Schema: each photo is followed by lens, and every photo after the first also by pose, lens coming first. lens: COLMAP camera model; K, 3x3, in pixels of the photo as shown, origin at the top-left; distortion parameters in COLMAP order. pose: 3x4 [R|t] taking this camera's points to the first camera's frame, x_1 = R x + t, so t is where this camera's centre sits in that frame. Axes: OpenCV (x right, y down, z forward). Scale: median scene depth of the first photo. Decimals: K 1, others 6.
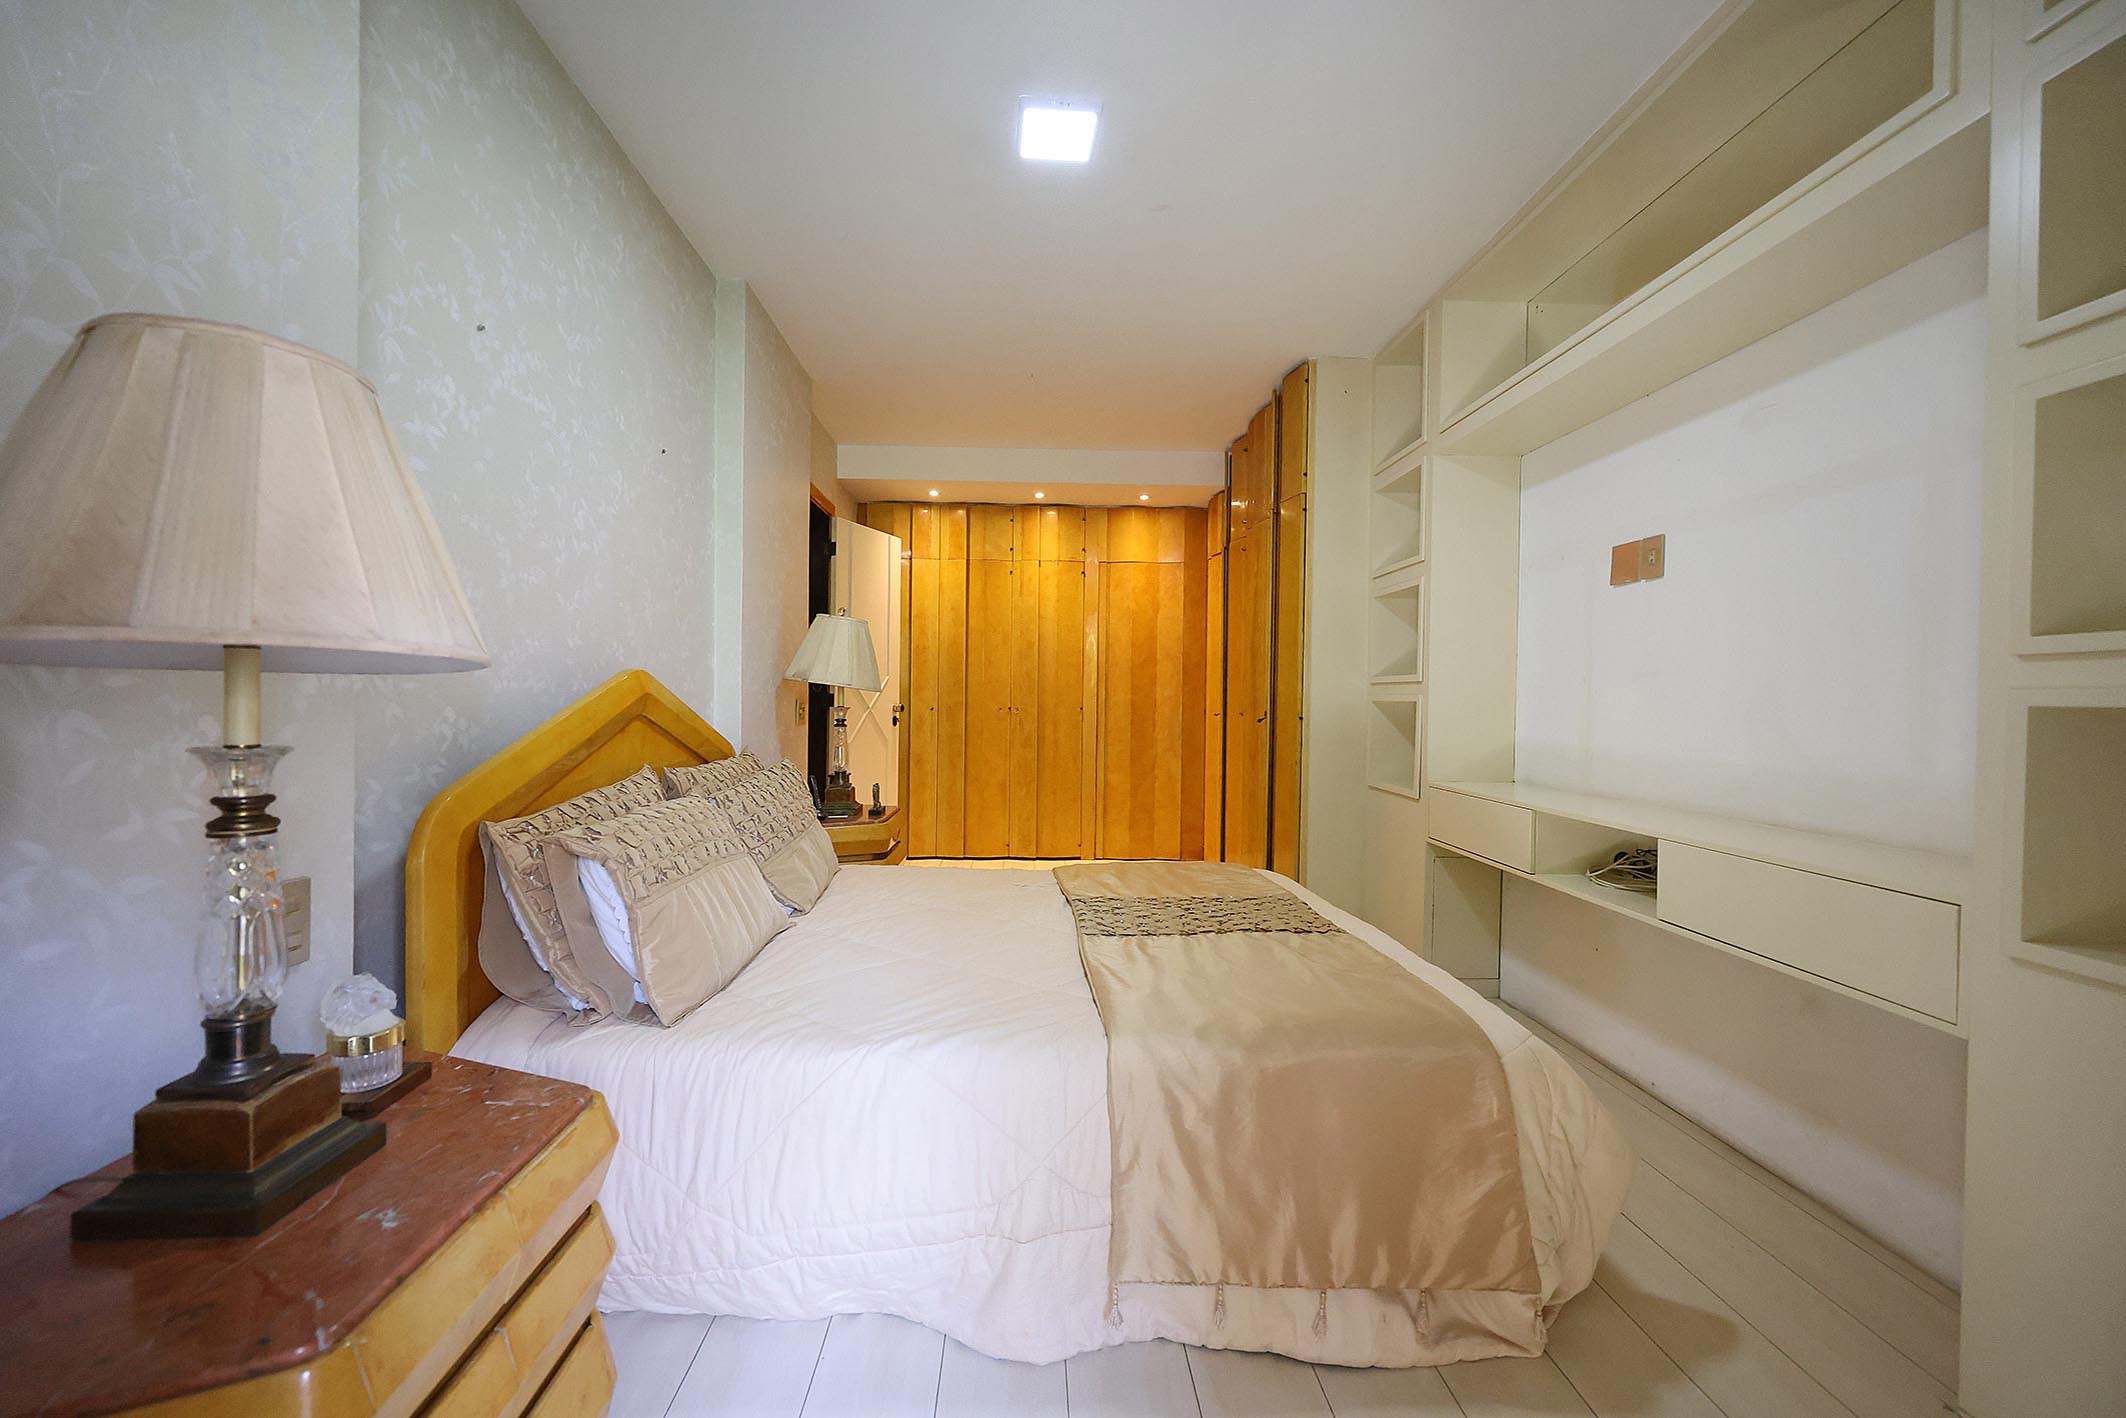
lens RADIAL K [[851.5, 0, 1054.5], [0, 851.5, 706.5], [0, 0, 1]] dist [-0.003742, -0.000517]
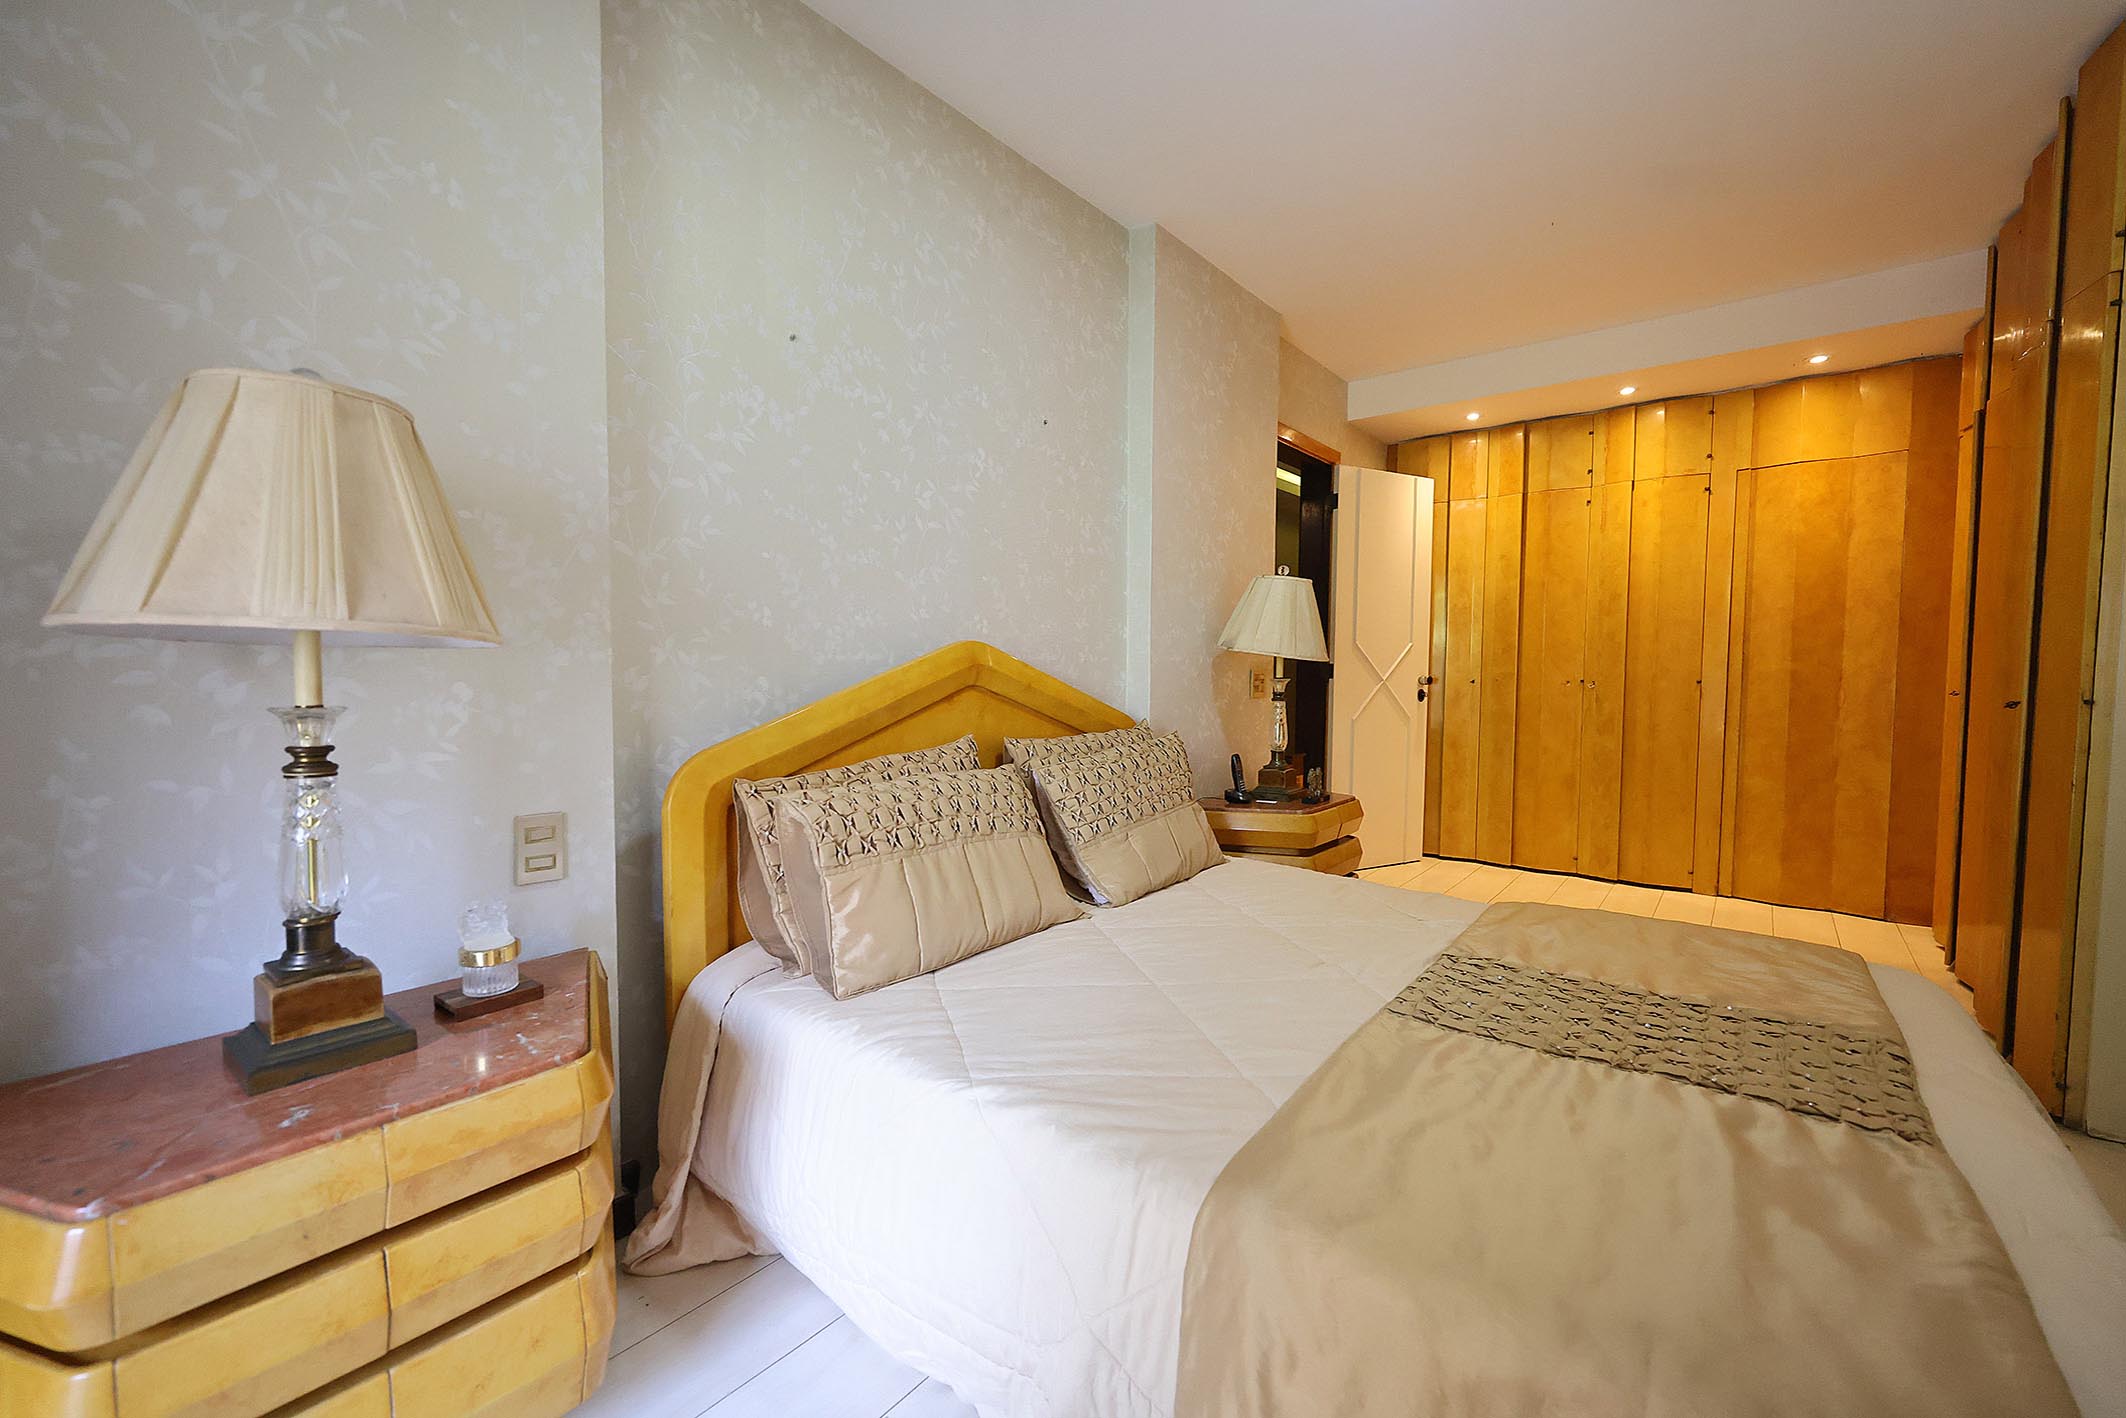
lens RADIAL K [[851.5, 0, 1063.1], [0, 851.5, 708.7], [0, 0, 1]] dist [-0.003742, -0.000517]
pose [[0.749564, 0.026032, -0.661420, 0.115897], [-0.002758, 0.999341, 0.036207, 0.000285], [0.661926, -0.025315, 0.749142, 0.129948]]
